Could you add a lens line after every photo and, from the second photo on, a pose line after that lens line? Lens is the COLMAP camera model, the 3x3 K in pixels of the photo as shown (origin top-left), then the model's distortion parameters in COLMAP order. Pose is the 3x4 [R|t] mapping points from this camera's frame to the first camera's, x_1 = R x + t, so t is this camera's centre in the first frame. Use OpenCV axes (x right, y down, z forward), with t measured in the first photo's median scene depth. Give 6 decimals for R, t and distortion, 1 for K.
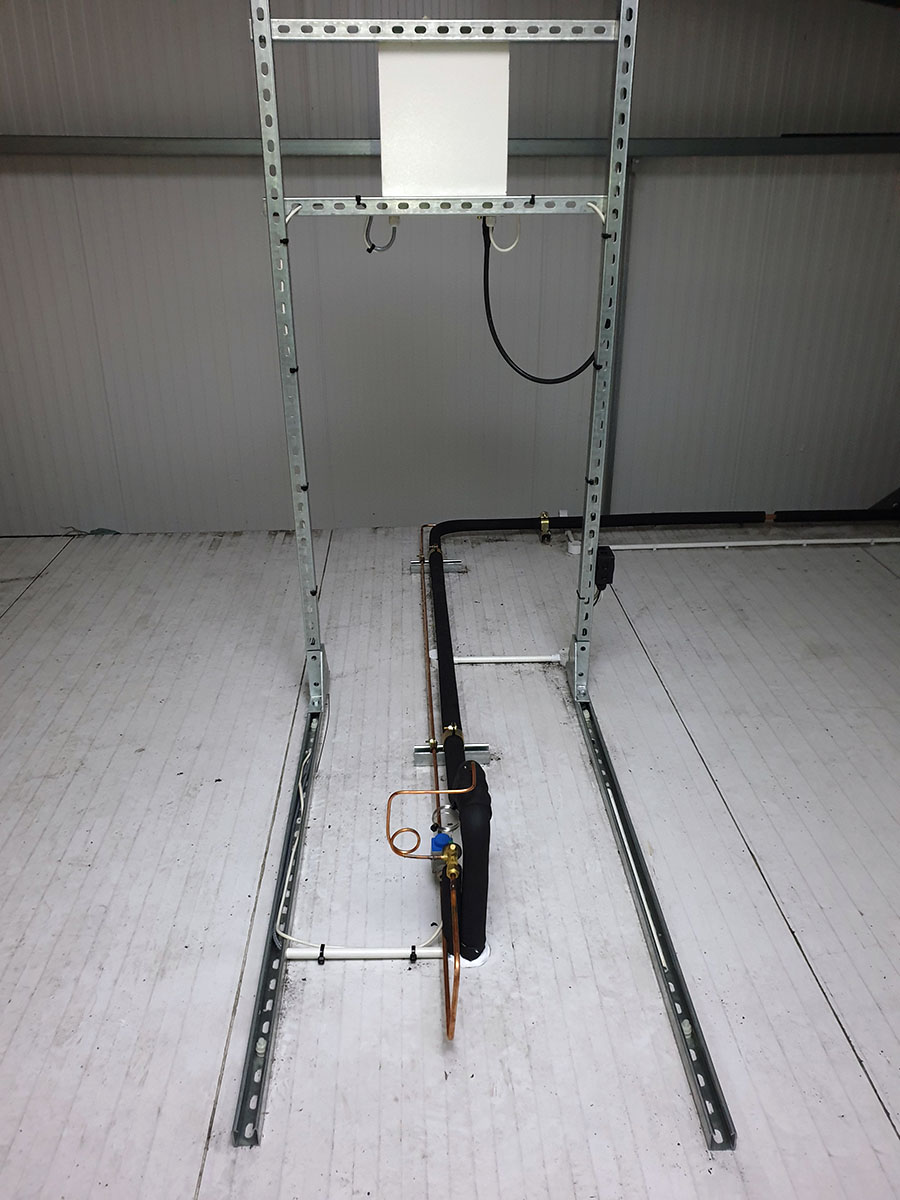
lens RADIAL K [[933.3, 0, 450.0], [0, 933.3, 600.0], [0, 0, 1]] dist [0.018649, 0.000962]
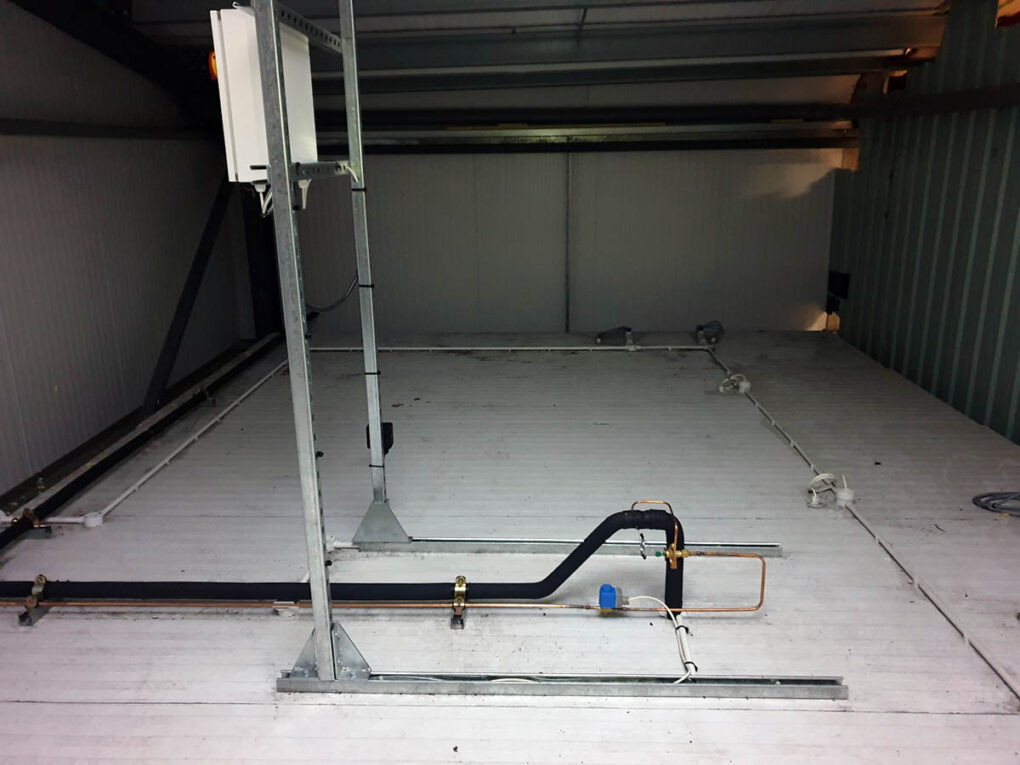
lens RADIAL K [[790.4, 0, 510.0], [0, 790.4, 382.5], [0, 0, 1]] dist [0.048678, 0.002452]
pose [[0.083859, -0.277294, 0.957118, -0.562615], [0.444175, 0.870204, 0.213197, -0.163140], [-0.892007, 0.407249, 0.196142, 0.407823]]
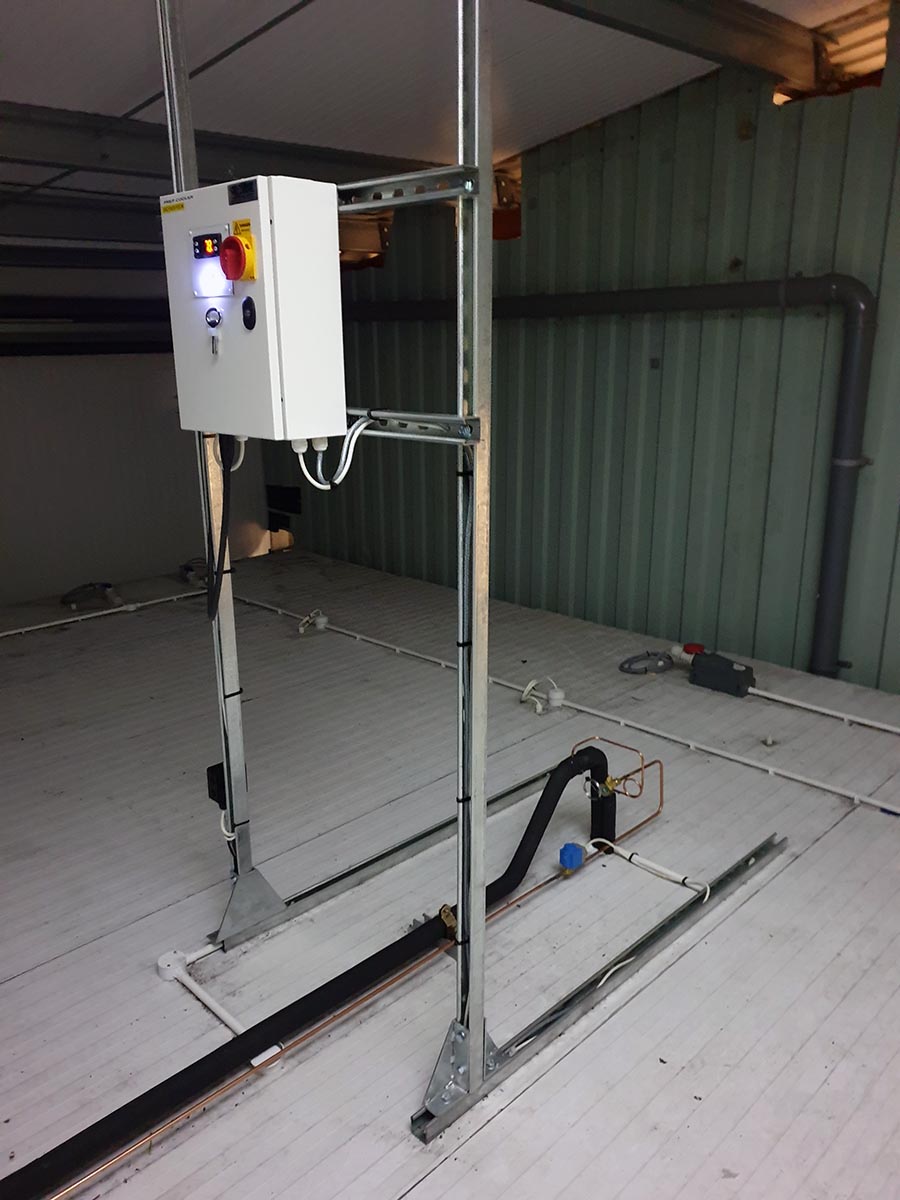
lens RADIAL K [[933.3, 0, 450.0], [0, 933.3, 600.0], [0, 0, 1]] dist [0.018649, 0.000962]
pose [[-0.673140, -0.195352, 0.713246, -0.383607], [0.328475, 0.785131, 0.525046, -0.389396], [-0.662561, 0.587713, -0.464334, 0.813227]]
